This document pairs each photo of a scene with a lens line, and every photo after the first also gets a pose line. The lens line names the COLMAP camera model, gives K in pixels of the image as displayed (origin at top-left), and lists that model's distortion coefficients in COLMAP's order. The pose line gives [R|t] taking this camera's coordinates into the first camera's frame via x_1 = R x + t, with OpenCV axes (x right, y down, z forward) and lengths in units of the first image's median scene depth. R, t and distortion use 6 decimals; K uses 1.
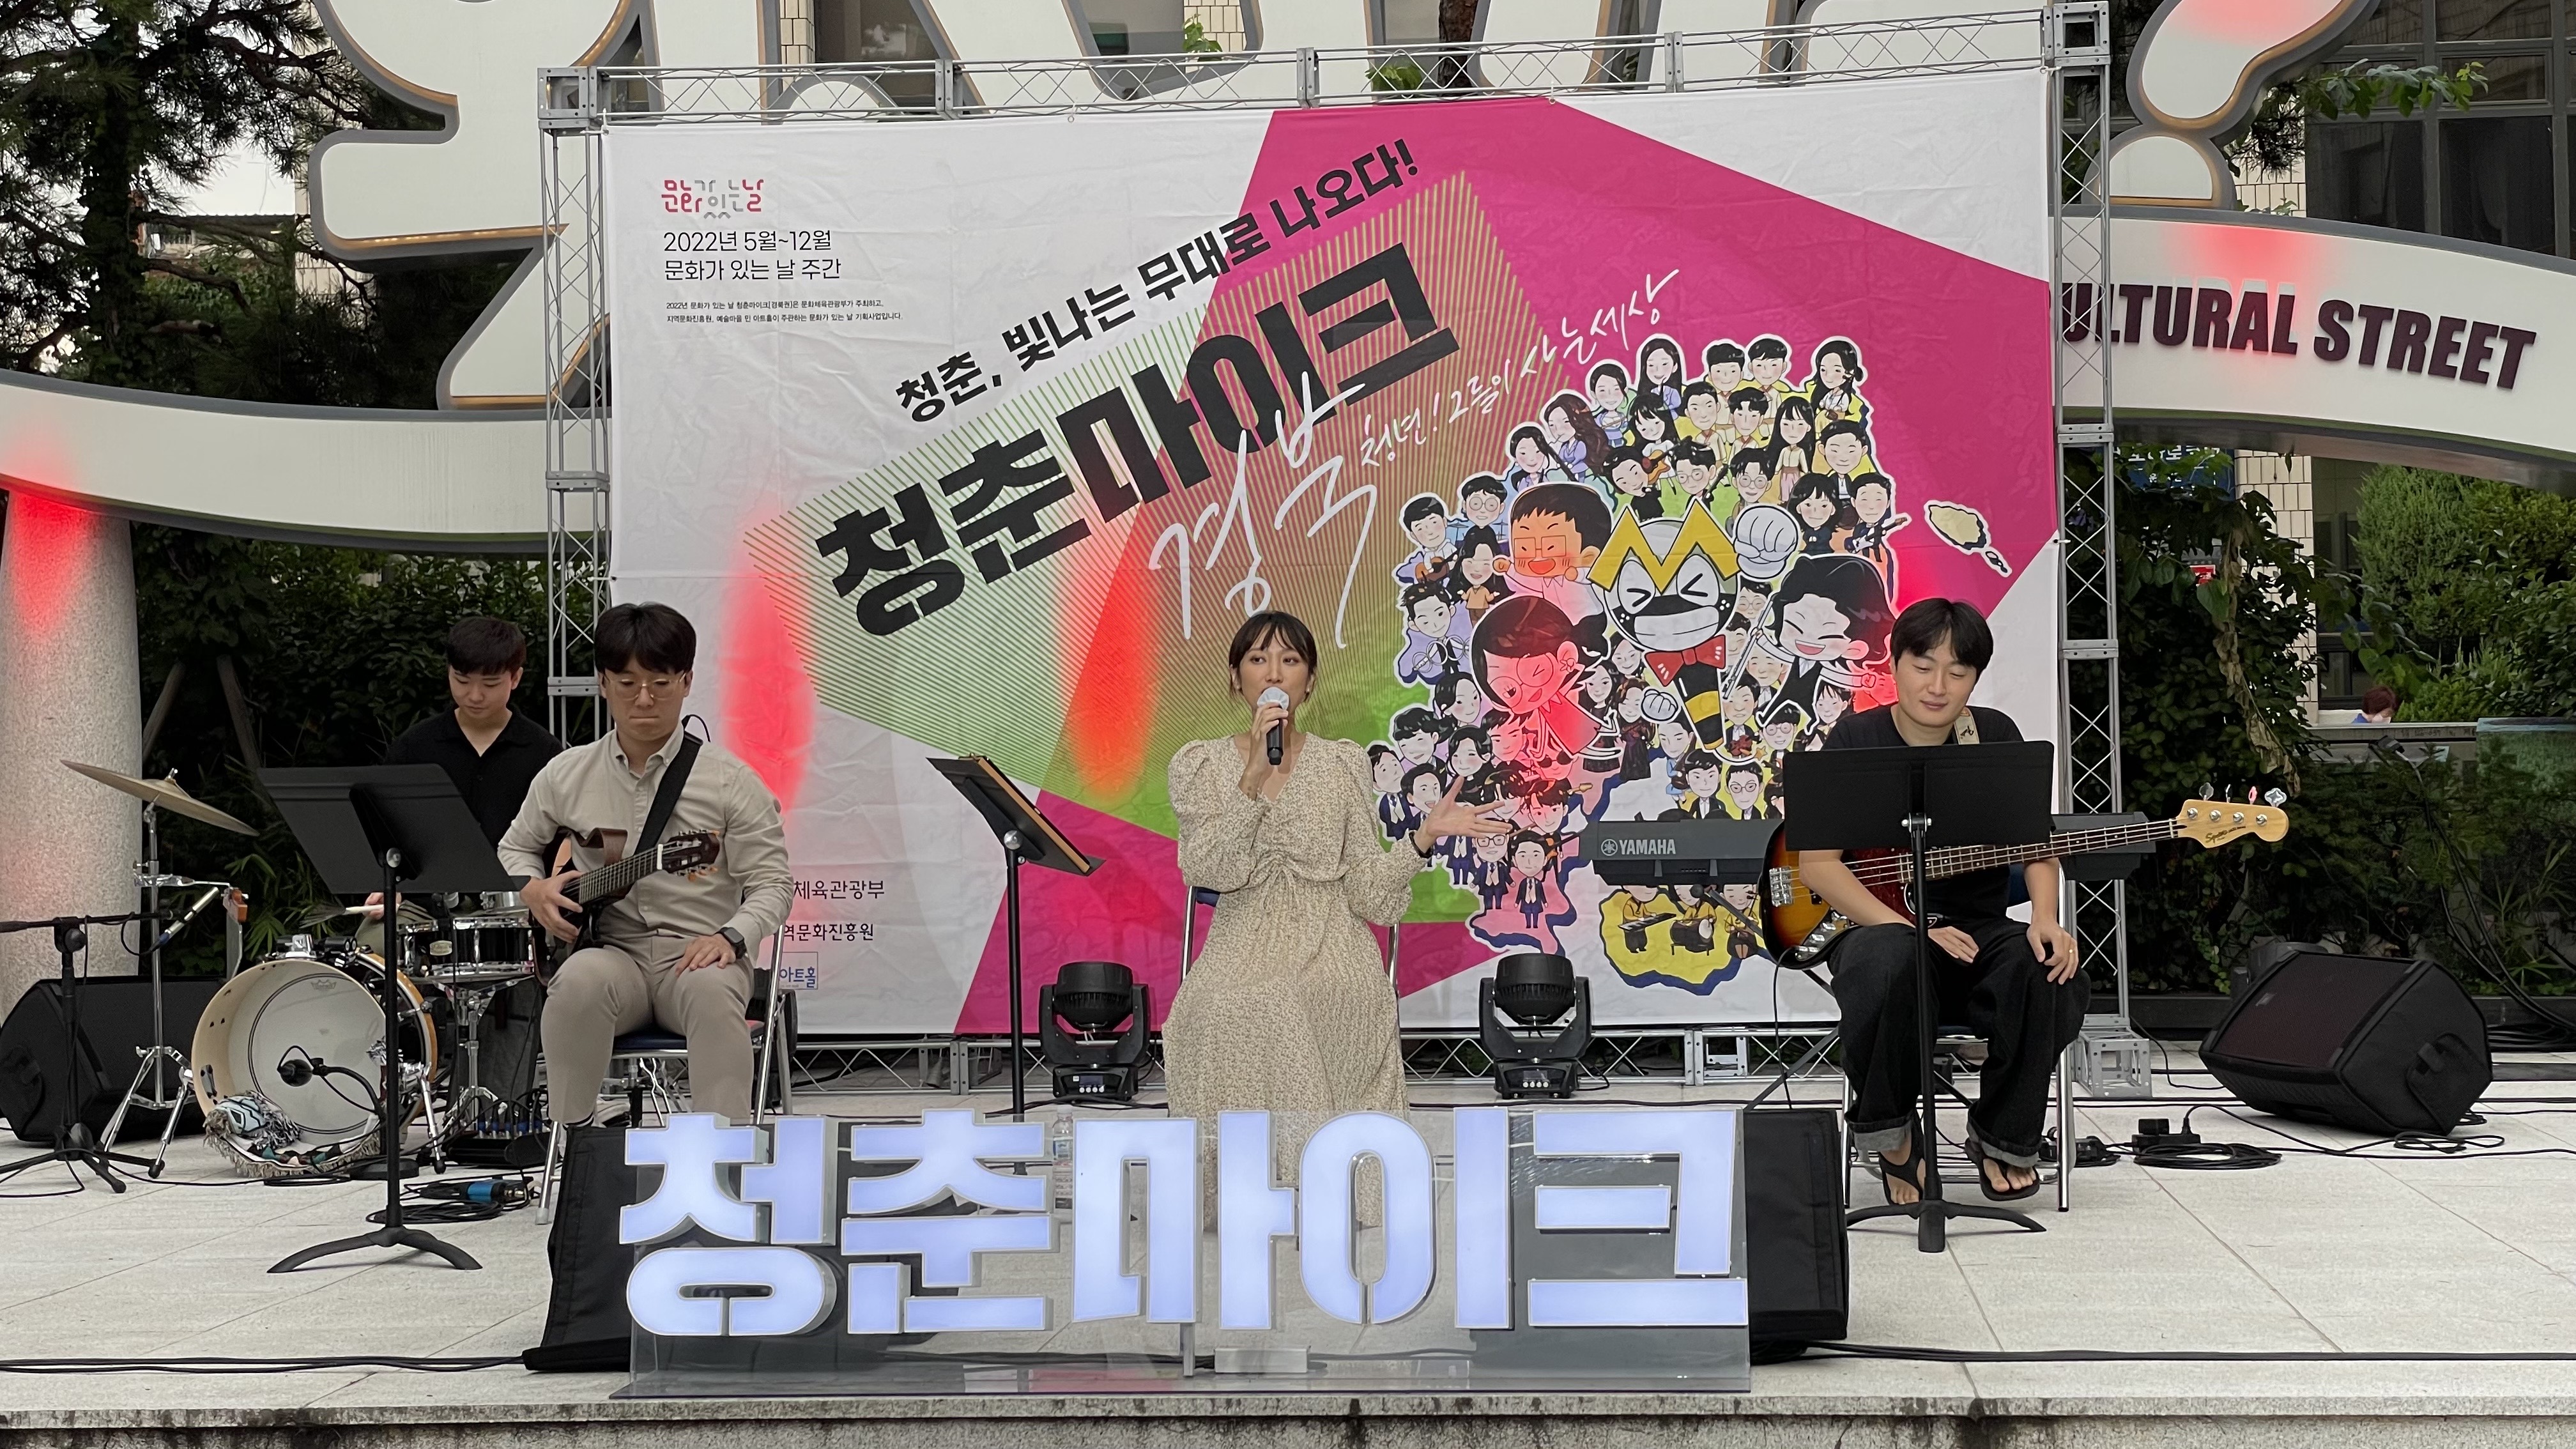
lens RADIAL K [[3839.9, 0, 1294.8], [0, 3839.9, 716.0], [0, 0, 1]] dist [0.114344, 0.056013]
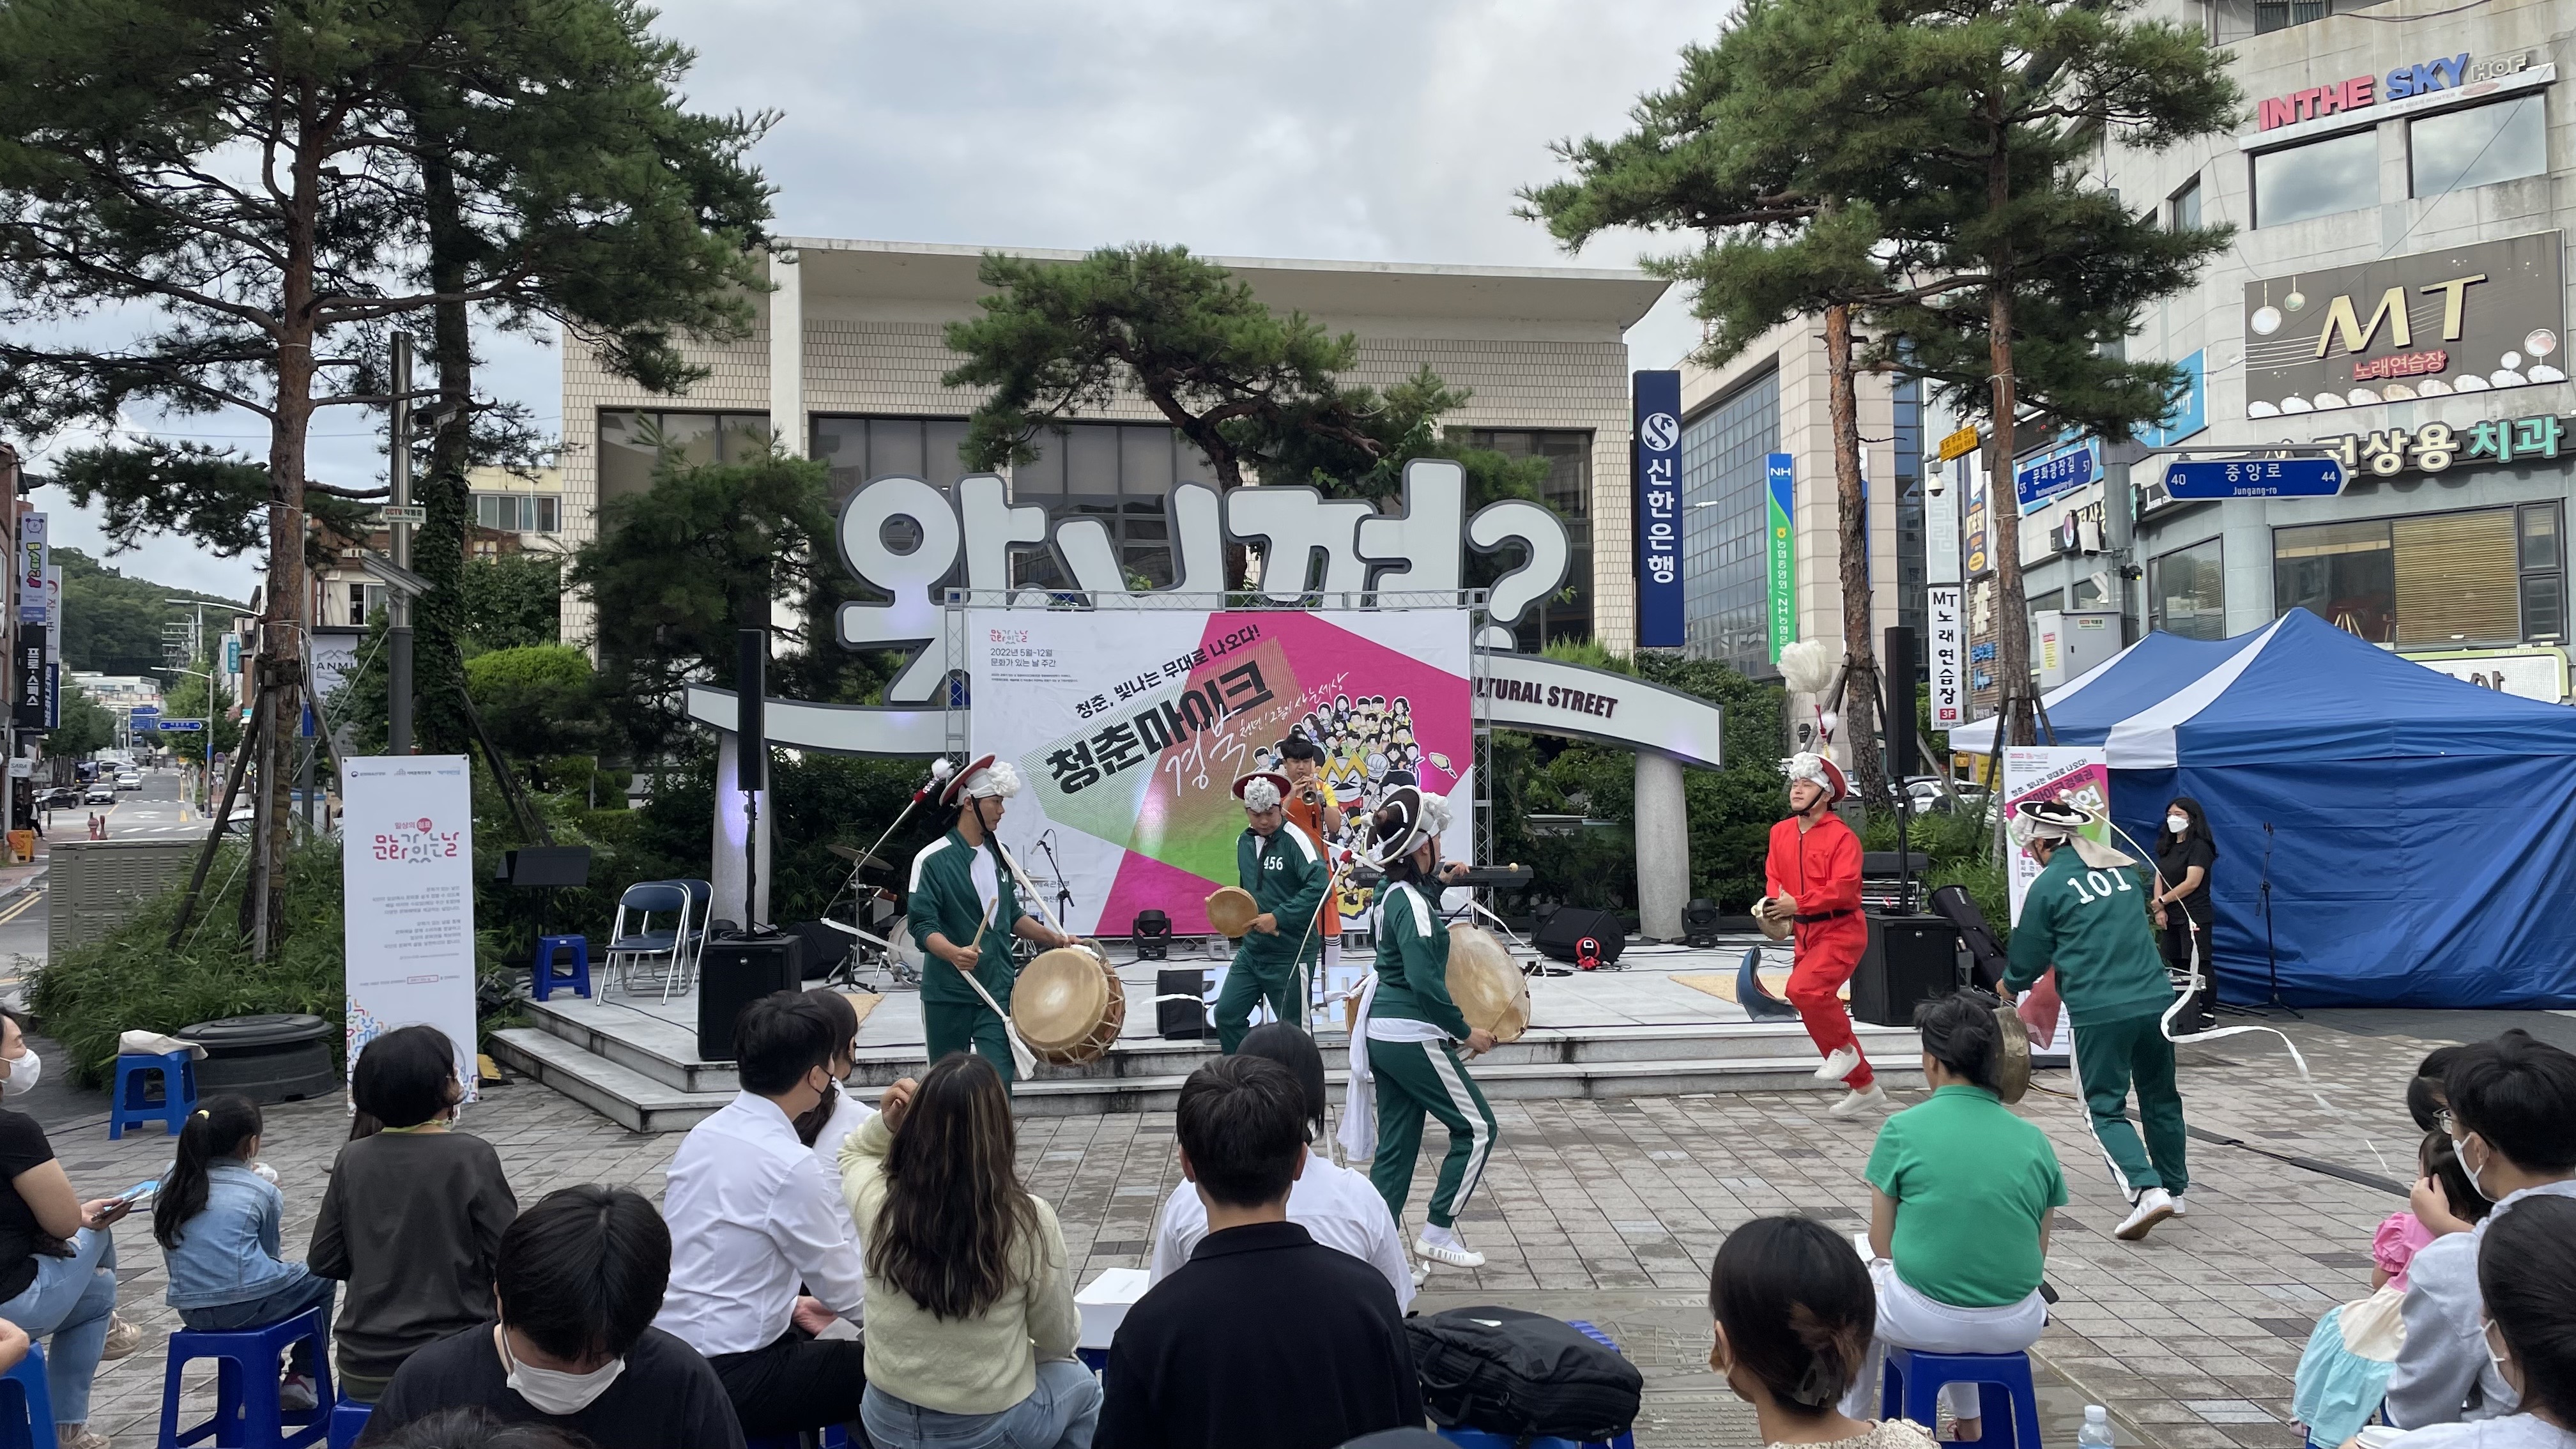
lens RADIAL K [[1915.7, 0, 1288.0], [0, 1915.7, 724.5], [0, 0, 1]] dist [0.123300, -0.000101]
pose [[0.975344, 0.015493, 0.220144, -0.265953], [-0.011902, 0.999774, -0.017625, -0.049642], [-0.220367, 0.014571, 0.975308, -0.414854]]
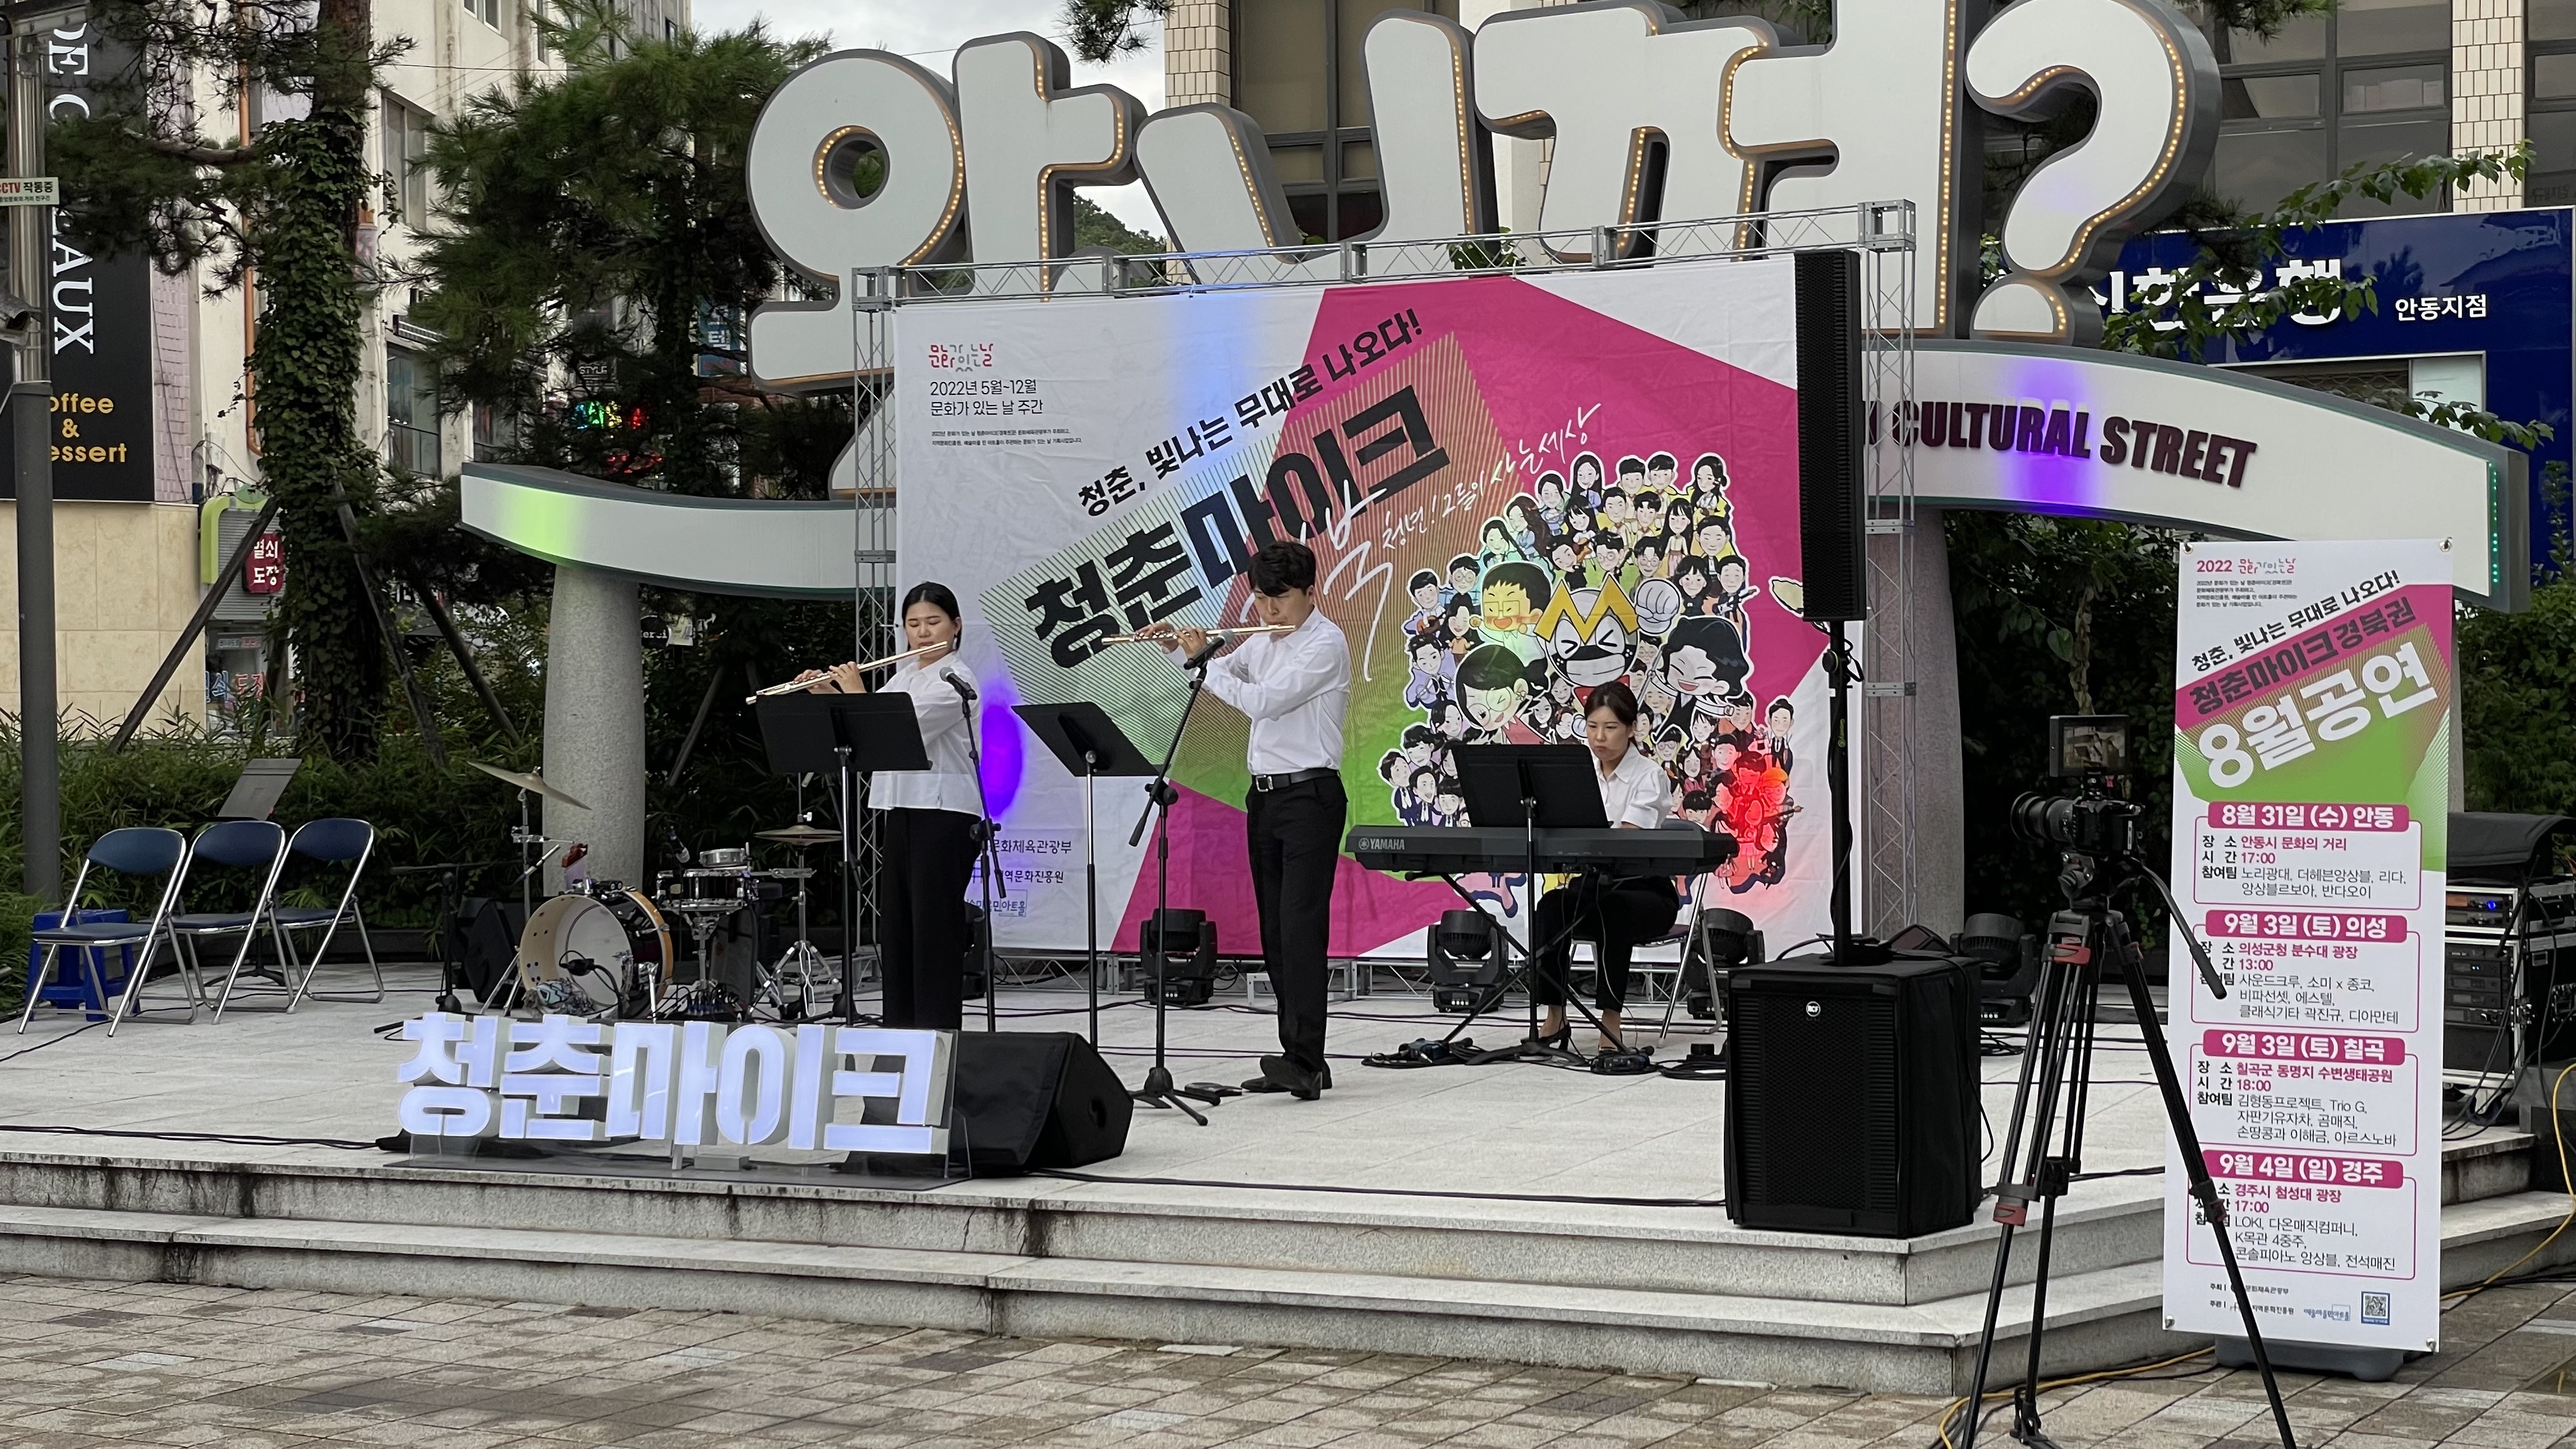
lens RADIAL K [[3816.9, 0, 1343.3], [0, 3816.9, 775.7], [0, 0, 1]] dist [0.087550, 0.103027]
pose [[0.950800, 0.016454, -0.309367, 0.428894], [-0.001076, 0.998758, 0.049812, -0.052148], [0.309803, -0.047029, 0.949637, -0.303595]]
